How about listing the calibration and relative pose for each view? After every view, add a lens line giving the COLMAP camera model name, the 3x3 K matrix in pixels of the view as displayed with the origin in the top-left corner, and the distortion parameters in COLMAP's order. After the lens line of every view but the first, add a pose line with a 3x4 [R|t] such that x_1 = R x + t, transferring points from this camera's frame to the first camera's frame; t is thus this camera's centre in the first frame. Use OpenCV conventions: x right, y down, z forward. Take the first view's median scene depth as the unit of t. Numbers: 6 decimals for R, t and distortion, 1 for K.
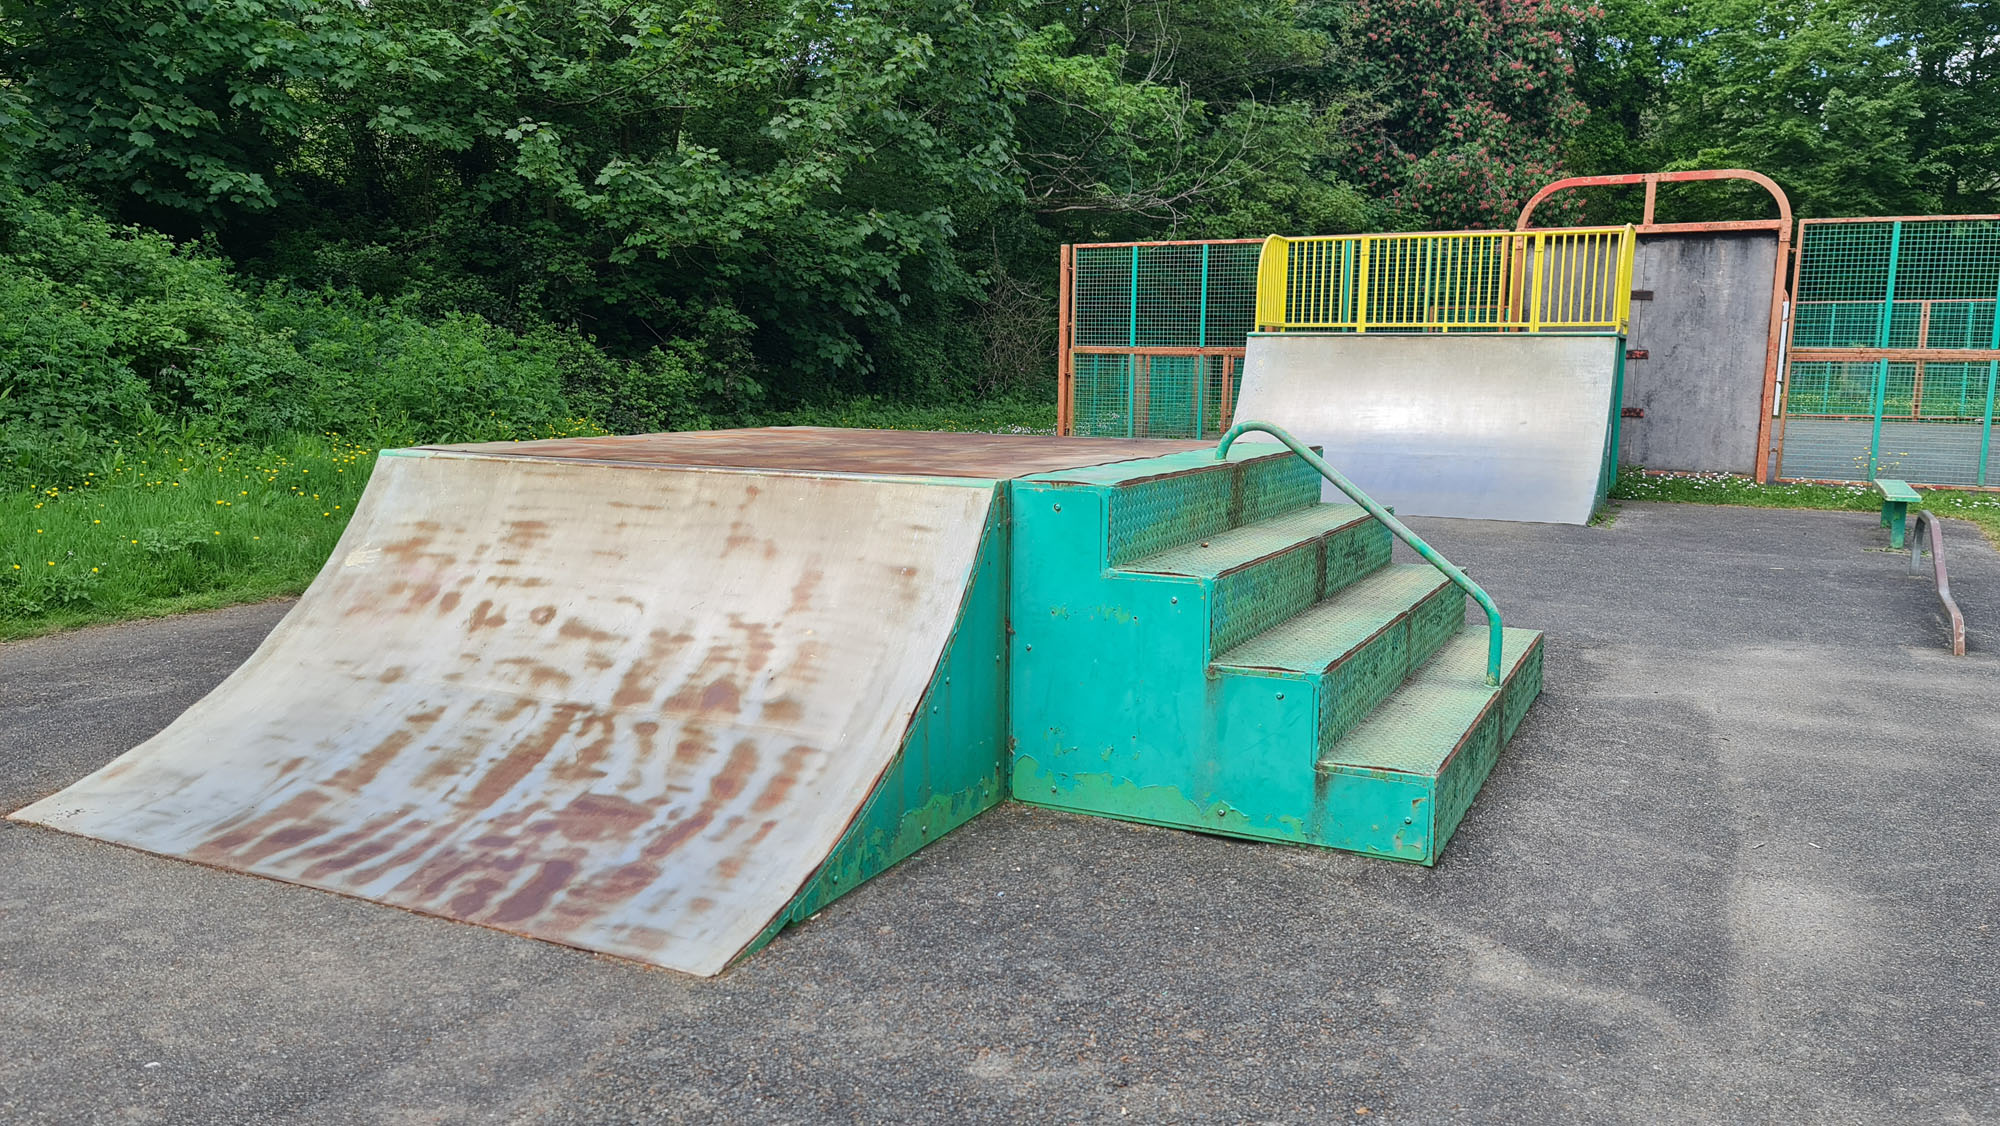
lens RADIAL K [[1466.7, 0, 1010.2], [0, 1466.7, 566.4], [0, 0, 1]] dist [0.073053, -0.038213]
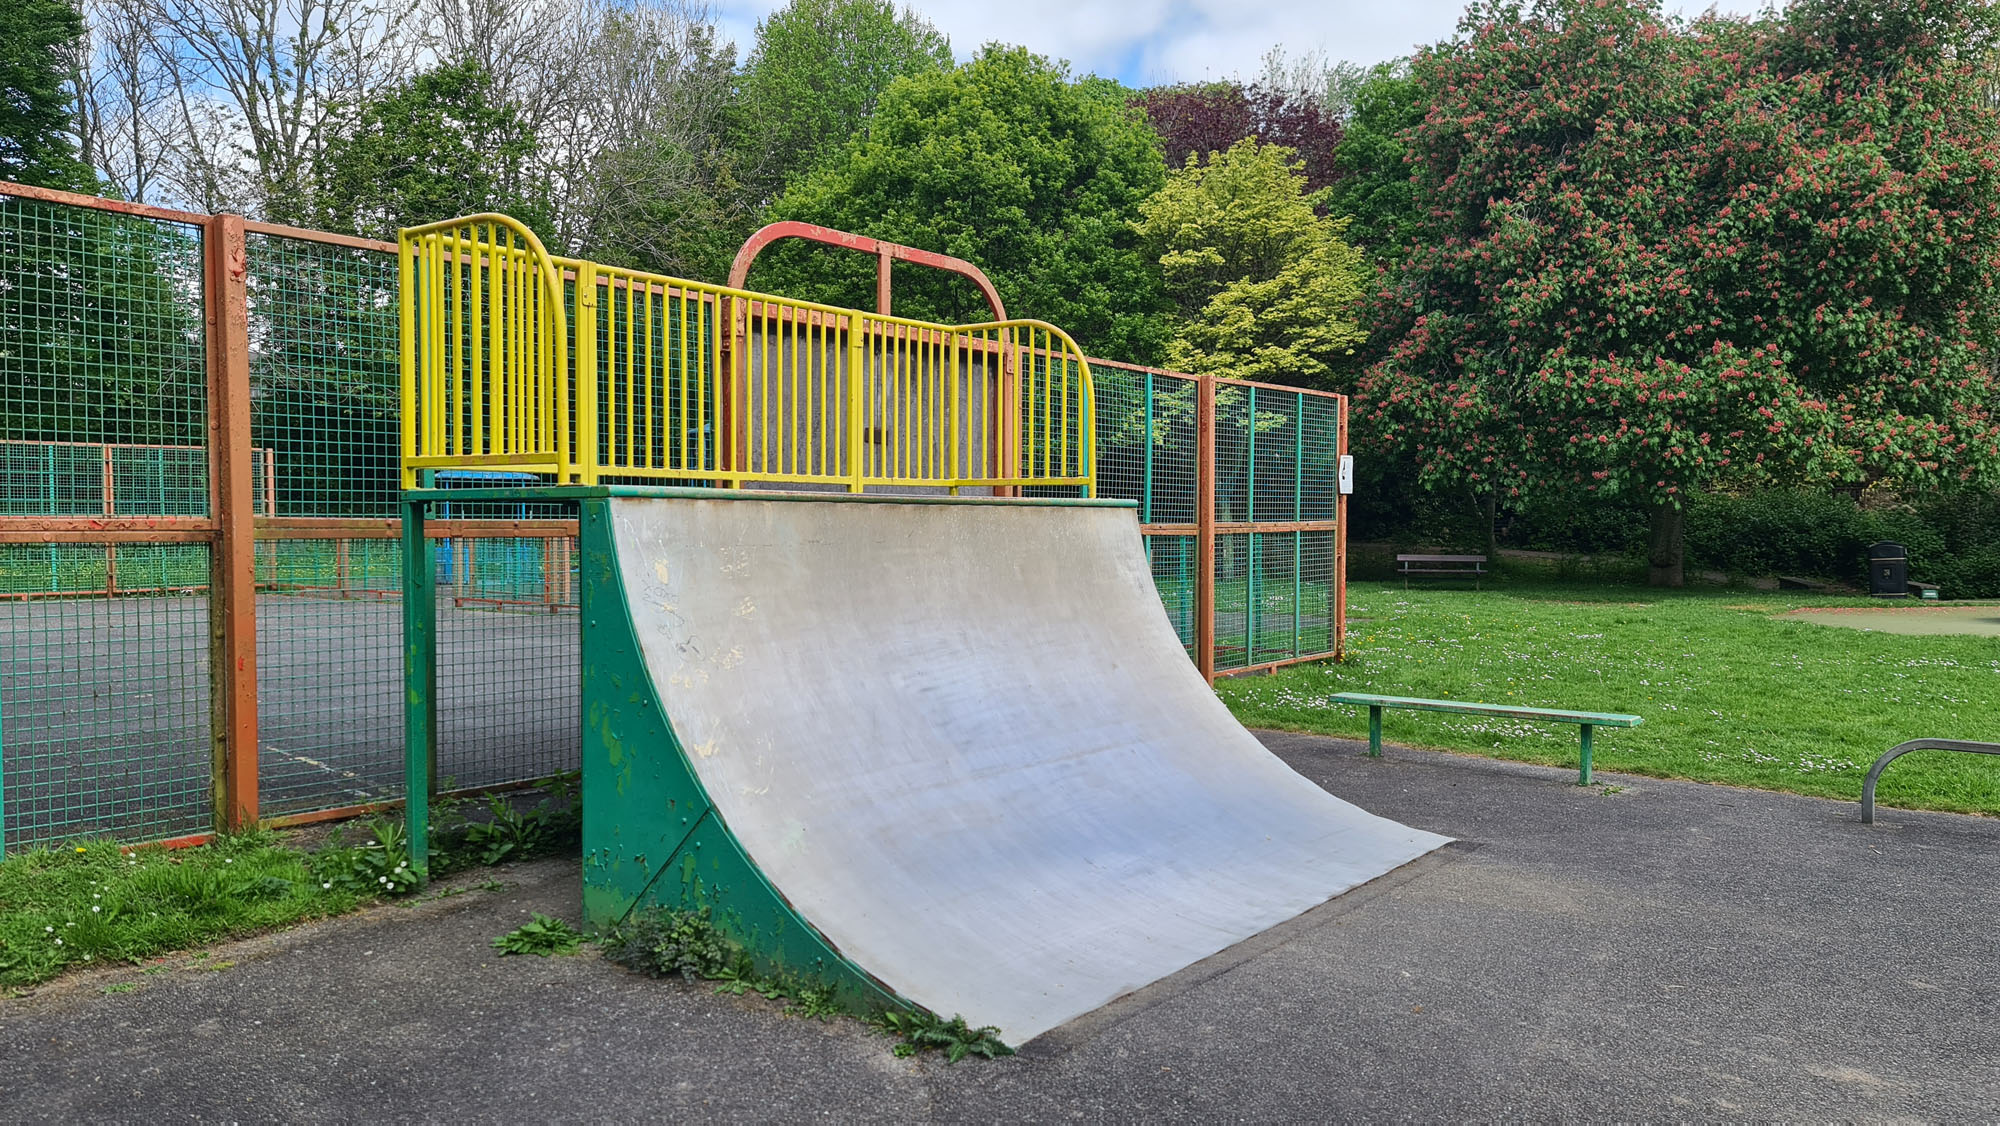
lens RADIAL K [[1450.6, 0, 999.1], [0, 1450.6, 597.4], [0, 0, 1]] dist [0.075662, -0.077787]
pose [[0.181764, -0.063461, 0.981292, -0.154402], [0.136637, 0.989865, 0.038706, -0.132866], [-0.973803, 0.127045, 0.188593, 0.845320]]
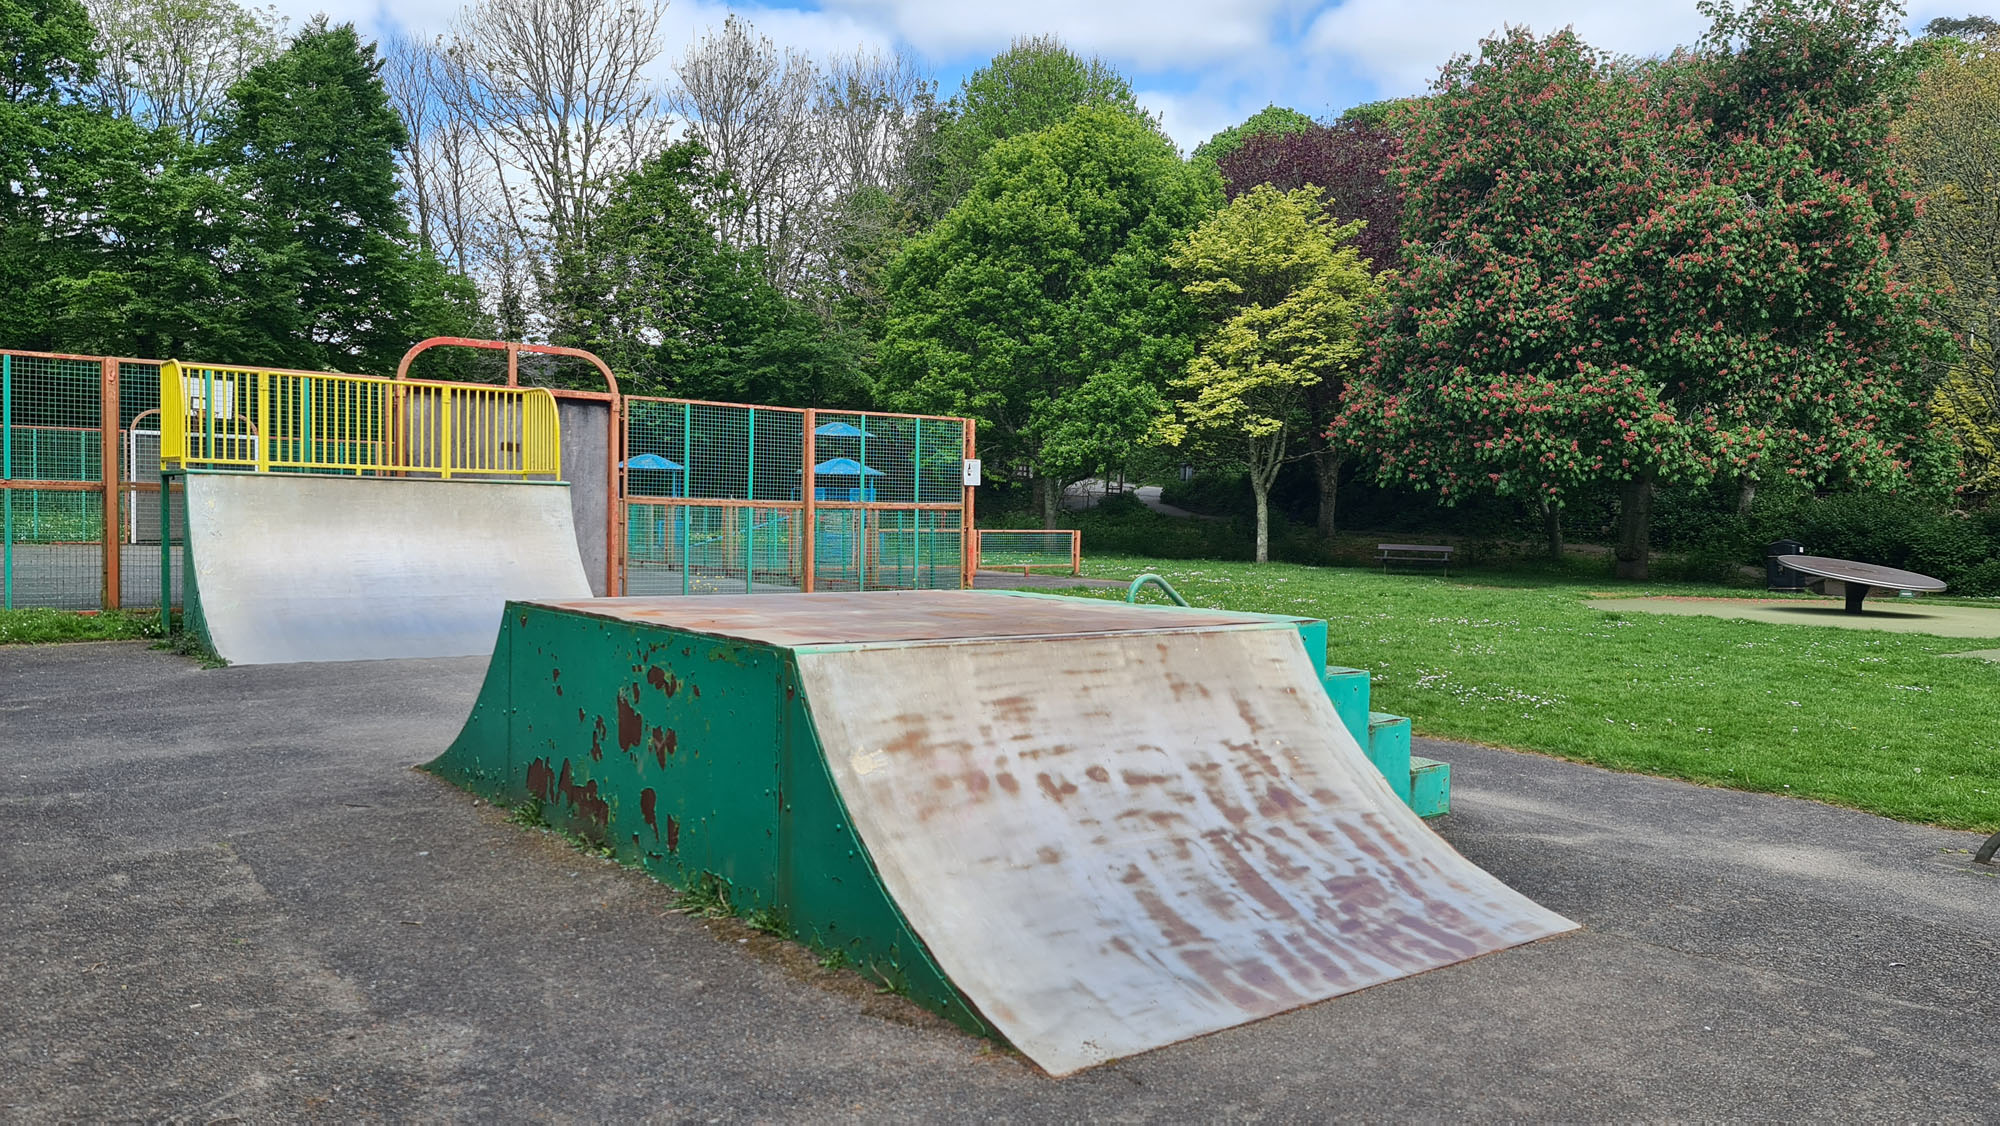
lens RADIAL K [[1466.7, 0, 1010.2], [0, 1466.7, 566.4], [0, 0, 1]] dist [0.073053, -0.038213]
pose [[0.430322, -0.037560, 0.901894, -0.431211], [0.108278, 0.994068, -0.010265, -0.038548], [-0.896158, 0.102073, 0.431836, 0.178824]]
